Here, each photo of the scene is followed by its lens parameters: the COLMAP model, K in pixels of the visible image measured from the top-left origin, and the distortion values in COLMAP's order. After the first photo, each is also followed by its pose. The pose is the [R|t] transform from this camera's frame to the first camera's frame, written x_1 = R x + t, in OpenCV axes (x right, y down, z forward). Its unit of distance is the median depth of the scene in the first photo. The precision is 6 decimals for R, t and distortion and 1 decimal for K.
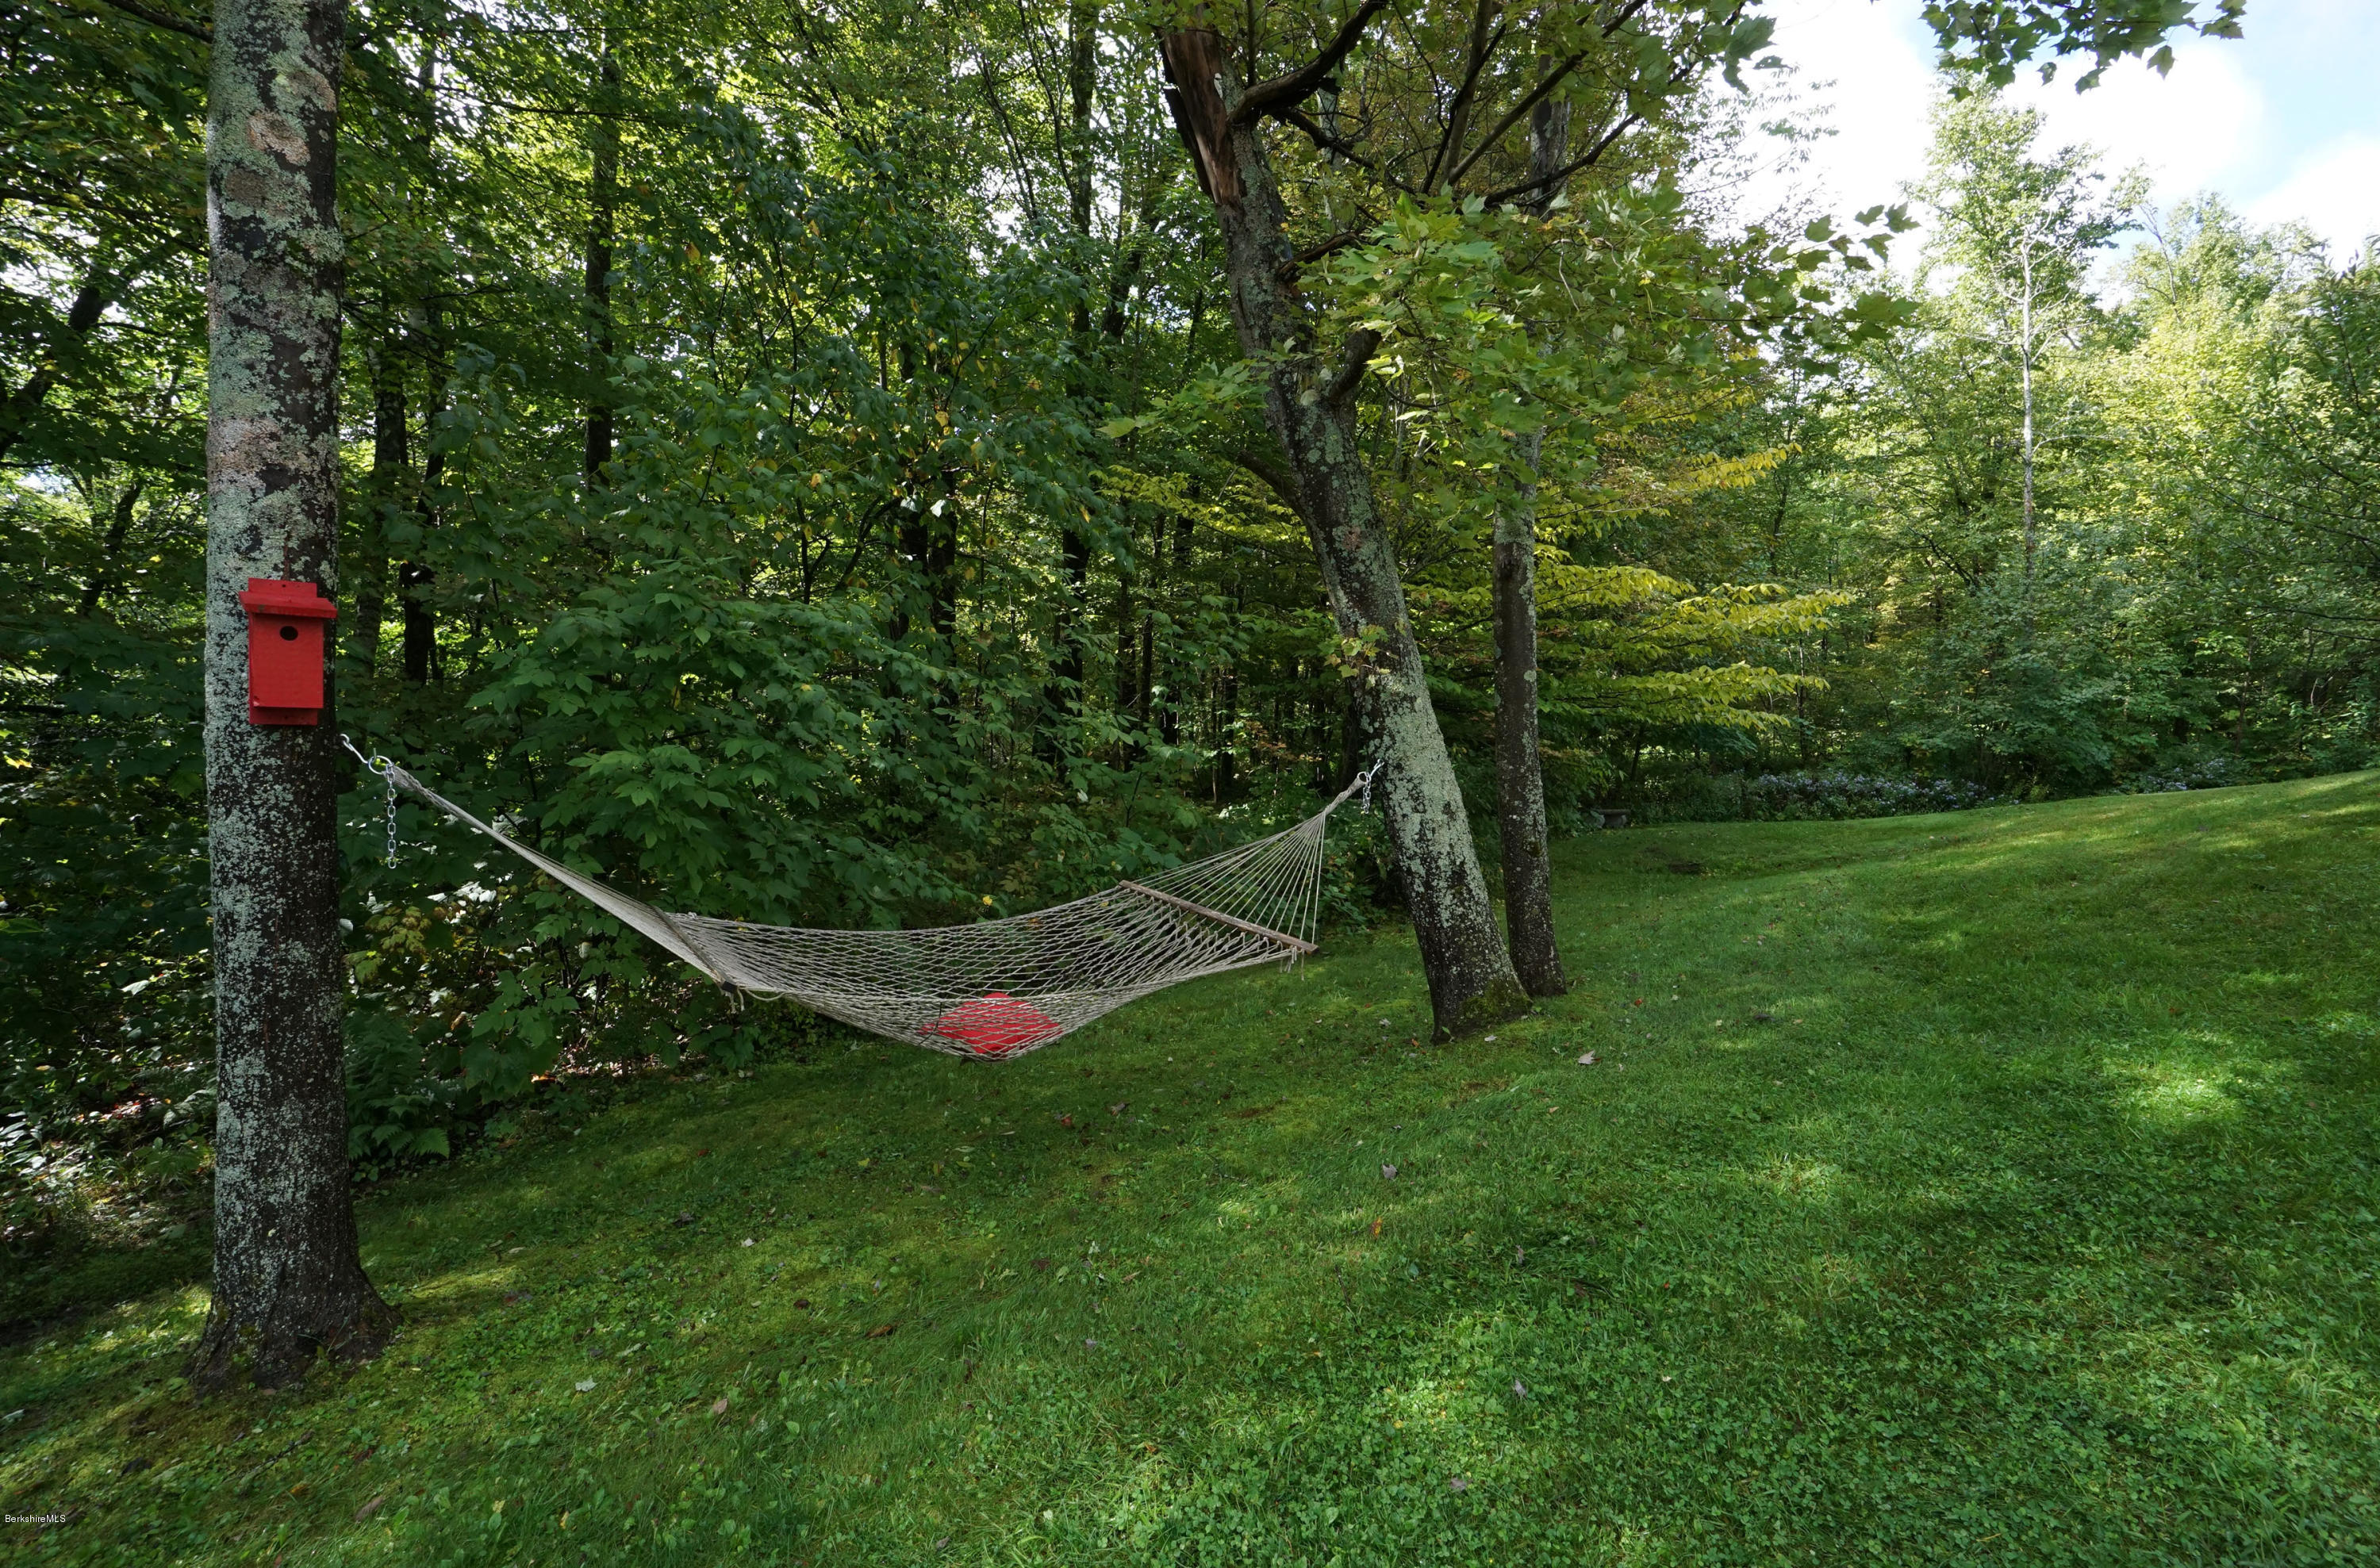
lens RADIAL K [[1069.5, 0, 1190.0], [0, 1069.5, 784.0], [0, 0, 1]] dist [-0.059693, 0.019635]
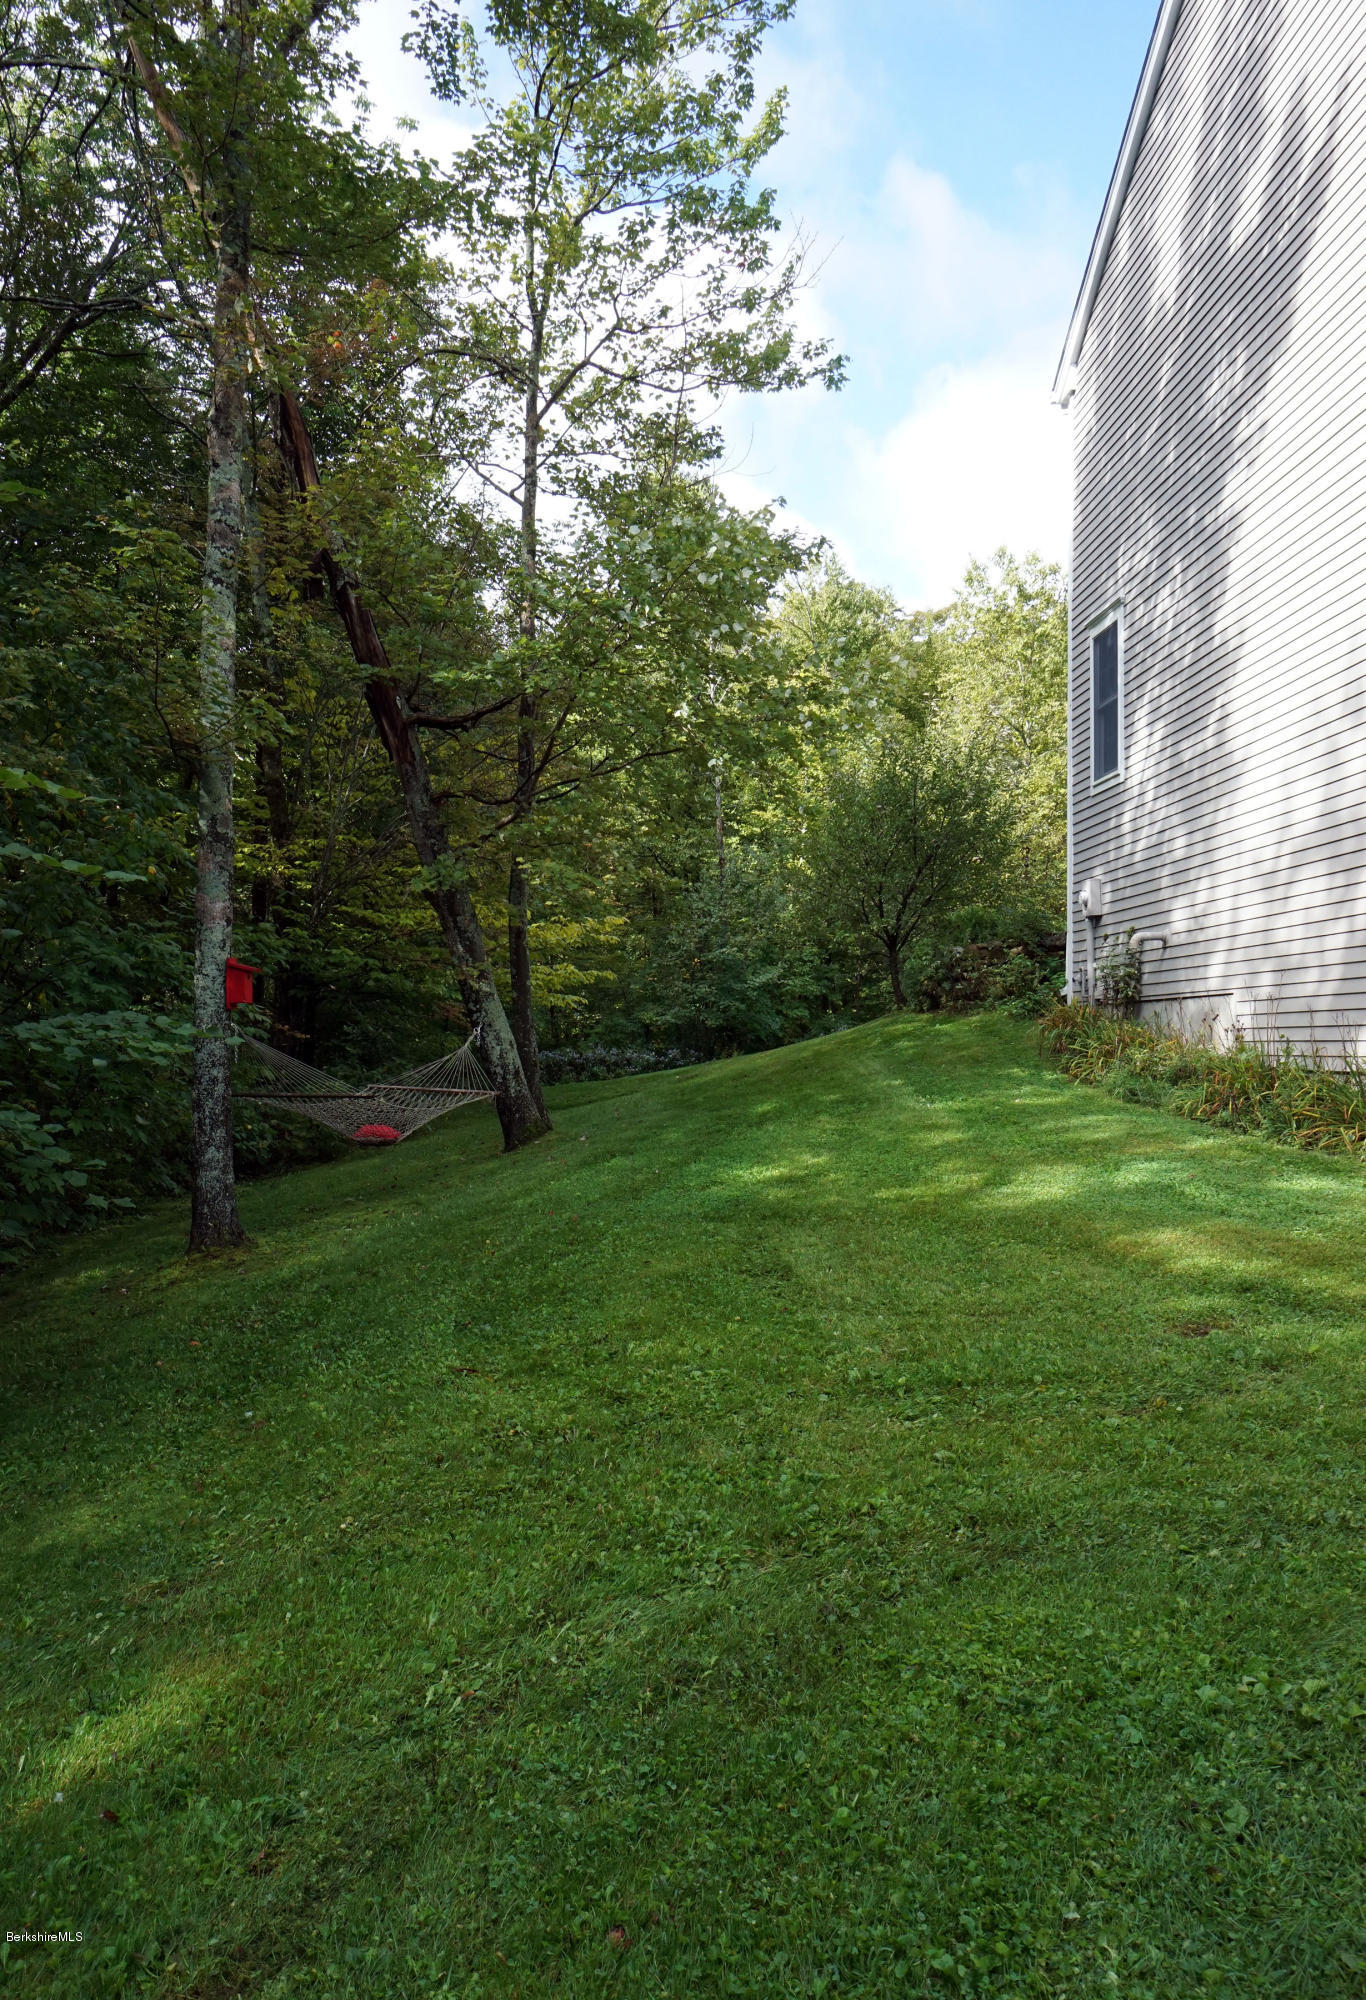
lens RADIAL K [[1596.8, 0, 683.0], [0, 1596.8, 1000.0], [0, 0, 1]] dist [0.000652, 0.001235]
pose [[0.797909, -0.014596, 0.602601, -0.416039], [0.055829, 0.997199, -0.049771, 0.033475], [-0.600187, 0.073355, 0.796489, -0.528601]]
